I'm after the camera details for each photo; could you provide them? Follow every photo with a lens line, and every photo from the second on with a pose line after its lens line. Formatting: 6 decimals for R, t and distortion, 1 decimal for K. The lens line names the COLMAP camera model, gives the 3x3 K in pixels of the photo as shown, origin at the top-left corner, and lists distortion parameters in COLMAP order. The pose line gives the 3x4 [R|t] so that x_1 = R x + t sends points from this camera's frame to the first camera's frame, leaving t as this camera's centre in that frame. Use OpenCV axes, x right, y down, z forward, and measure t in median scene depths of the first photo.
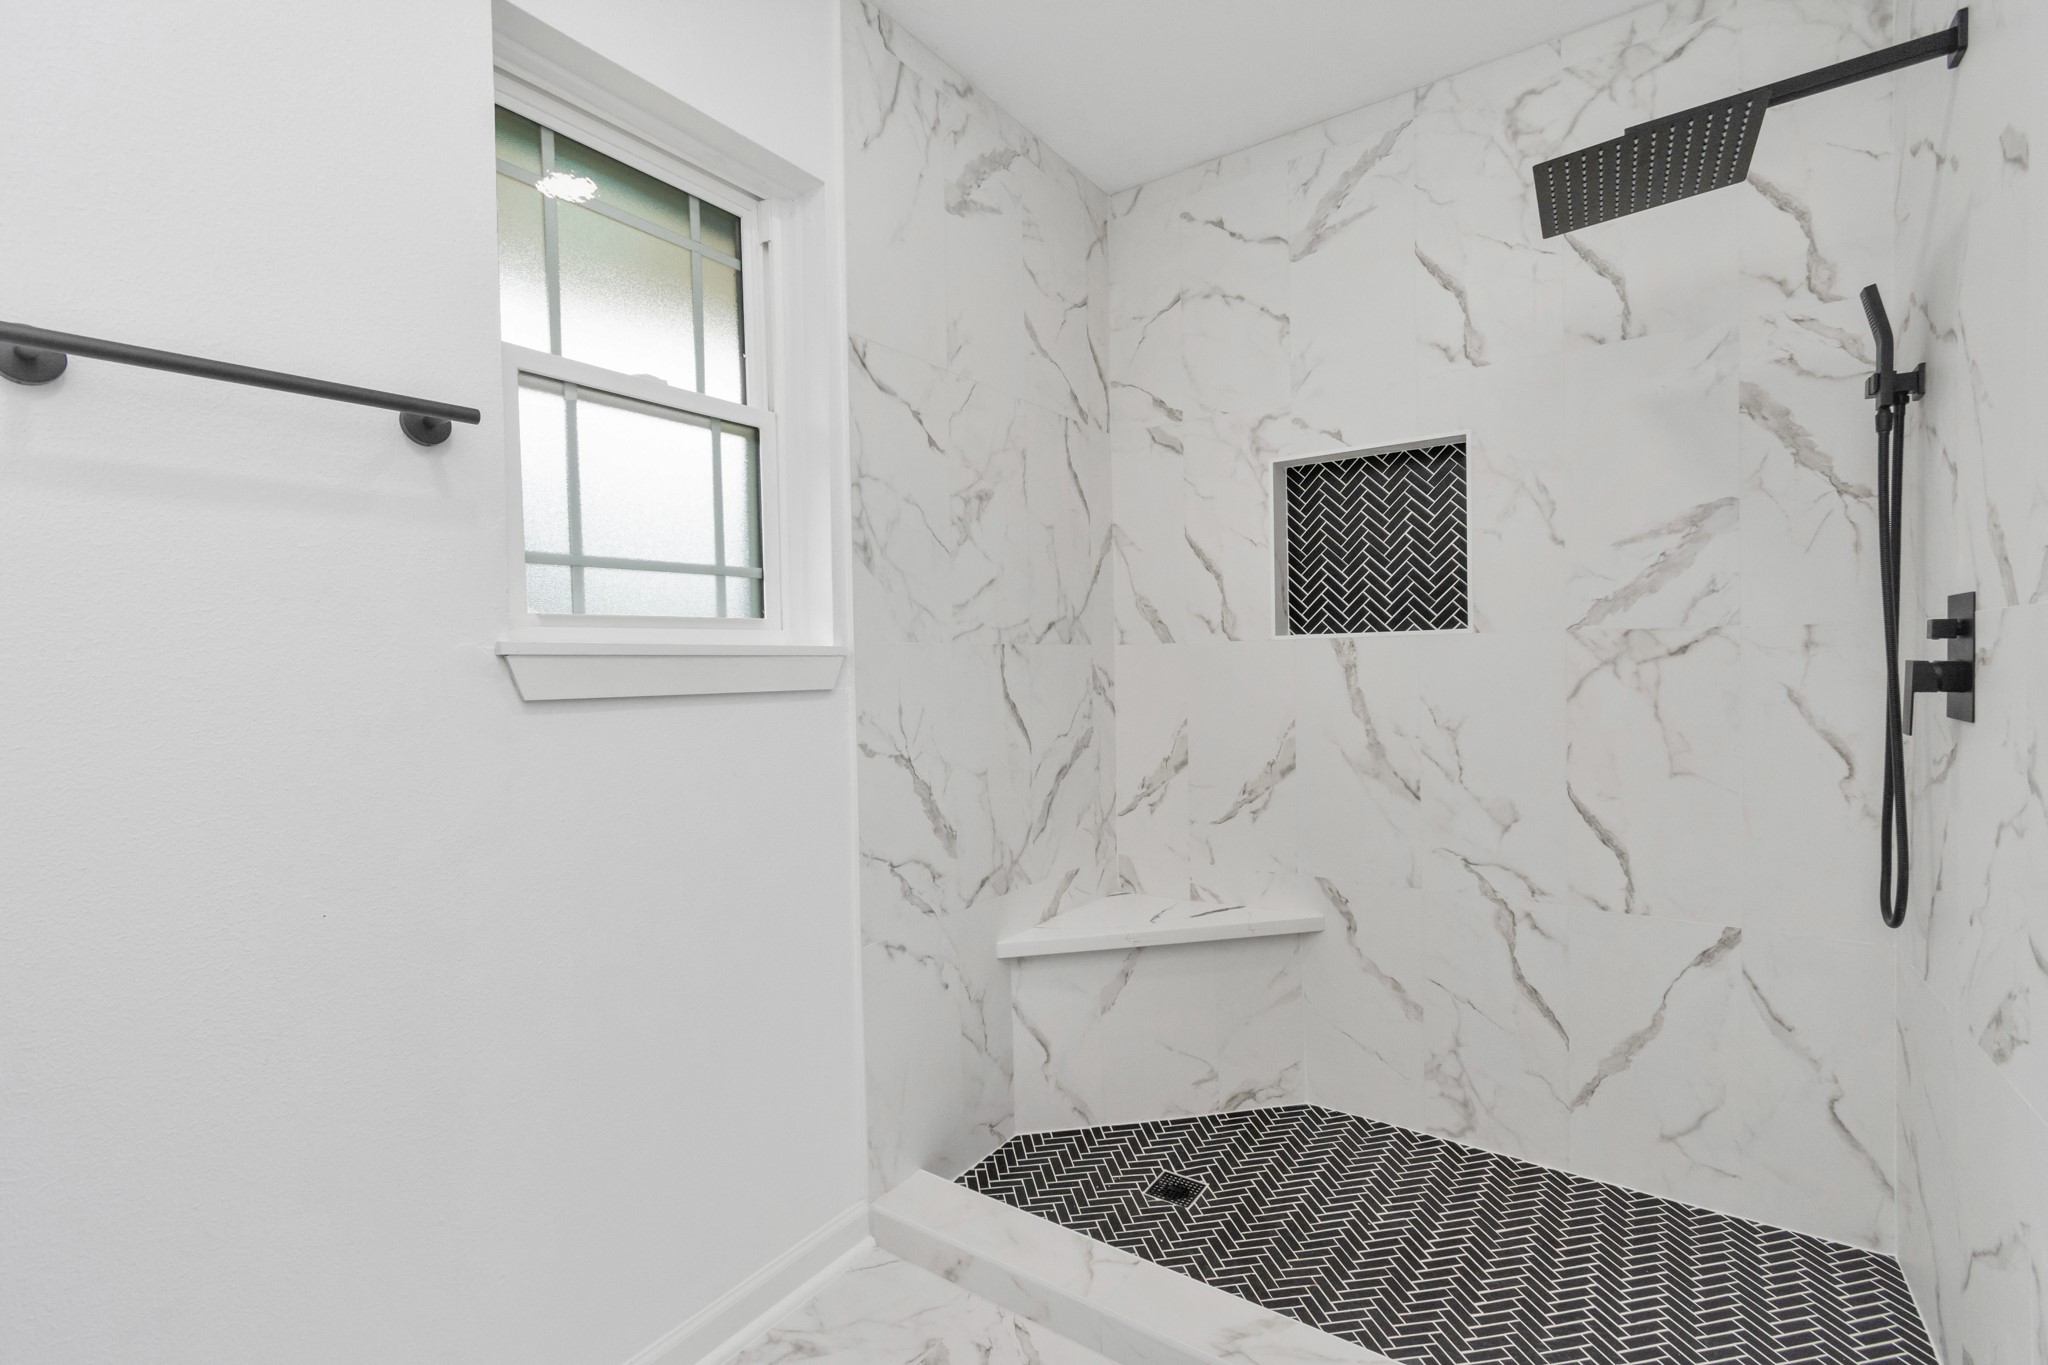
lens RADIAL K [[916.9, 0, 1024.0], [0, 916.9, 682.5], [0, 0, 1]] dist [-0.001865, -0.000629]
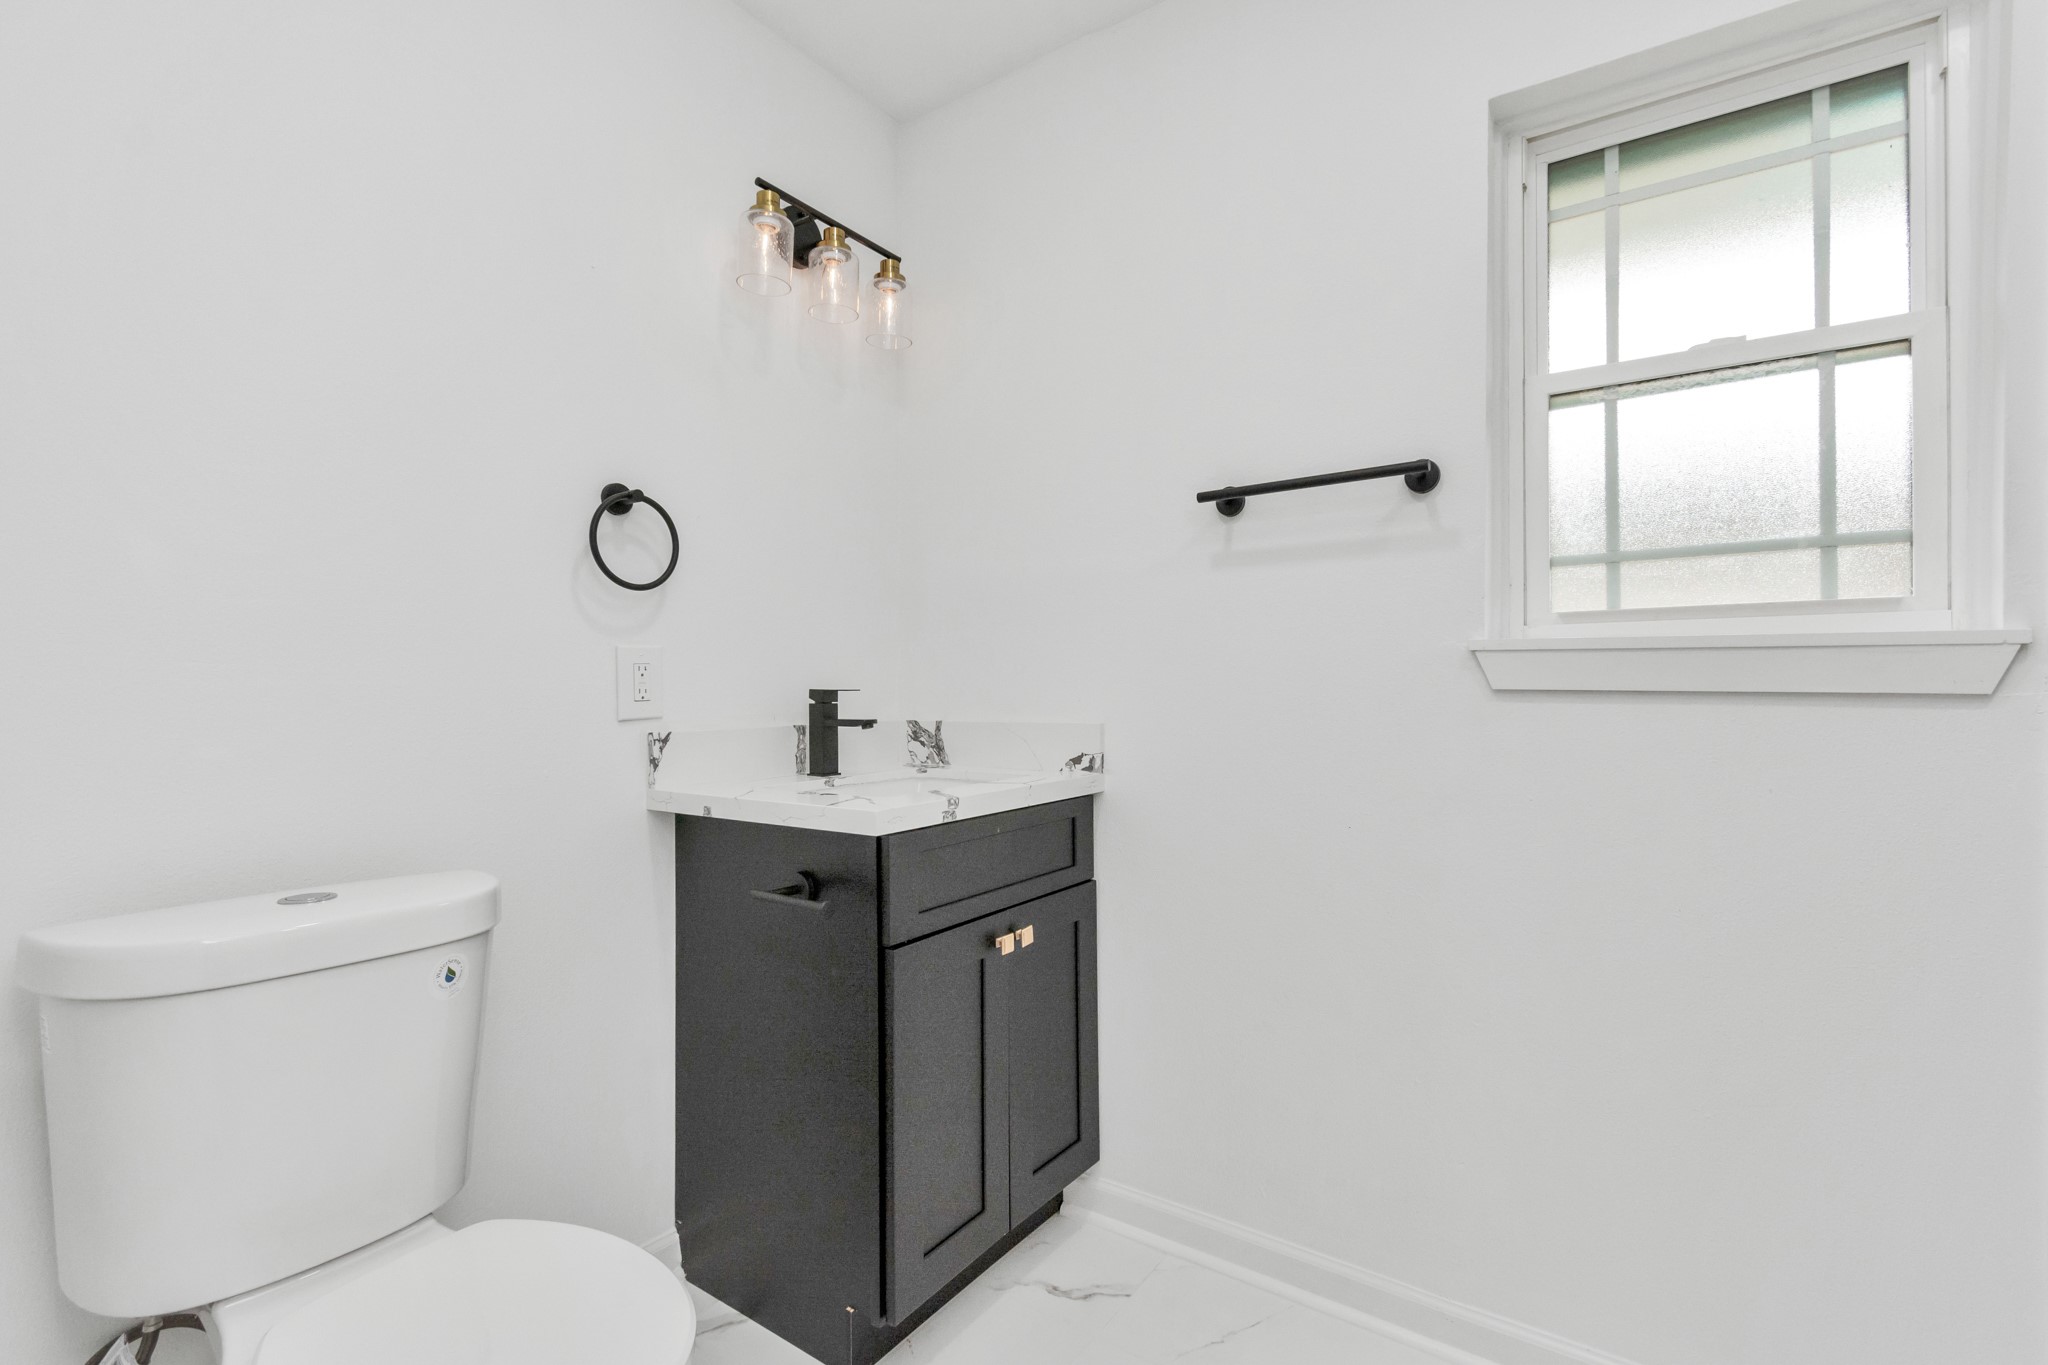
lens RADIAL K [[916.9, 0, 1024.0], [0, 916.9, 682.5], [0, 0, 1]] dist [-0.001865, -0.000629]
pose [[-0.014138, 0.022064, -0.999657, 0.552014], [-0.020049, 0.999549, 0.022345, -0.002613], [0.999699, 0.020358, -0.013689, 0.355835]]
